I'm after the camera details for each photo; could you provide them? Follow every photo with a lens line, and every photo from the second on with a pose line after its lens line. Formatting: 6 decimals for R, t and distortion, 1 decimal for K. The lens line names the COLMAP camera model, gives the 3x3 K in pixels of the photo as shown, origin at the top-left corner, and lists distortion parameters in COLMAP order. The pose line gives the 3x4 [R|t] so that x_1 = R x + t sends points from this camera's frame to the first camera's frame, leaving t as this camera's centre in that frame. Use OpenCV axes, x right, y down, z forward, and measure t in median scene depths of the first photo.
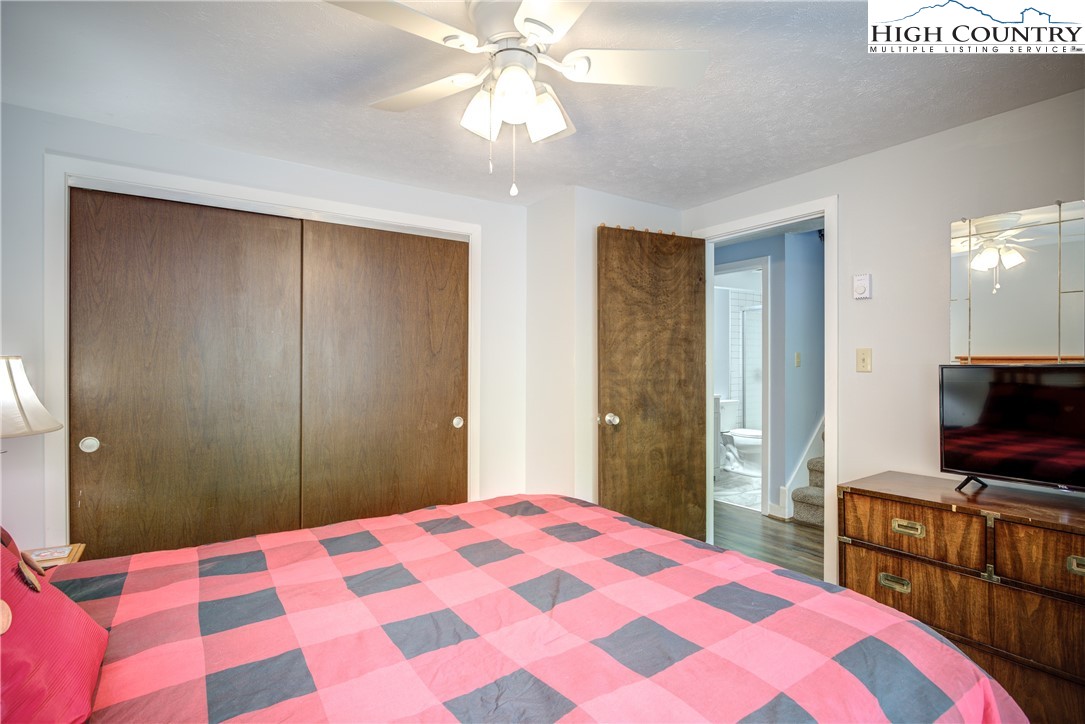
lens RADIAL K [[531.4, 0, 542.1], [0, 531.4, 361.8], [0, 0, 1]] dist [-0.011259, 0.001215]
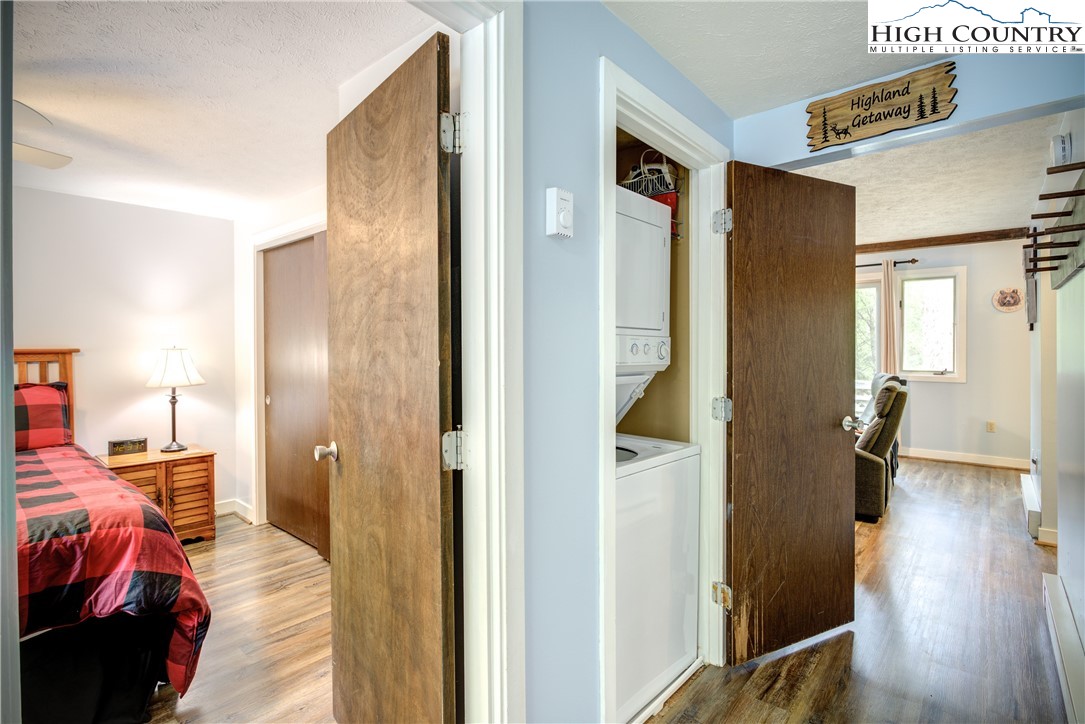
lens RADIAL K [[531.4, 0, 543.6], [0, 531.4, 351.5], [0, 0, 1]] dist [-0.011259, 0.001215]
pose [[0.252128, 0.007700, -0.967663, 0.716009], [0.002024, 0.999962, 0.008484, -0.008486], [0.967692, -0.004098, 0.252102, 1.013886]]
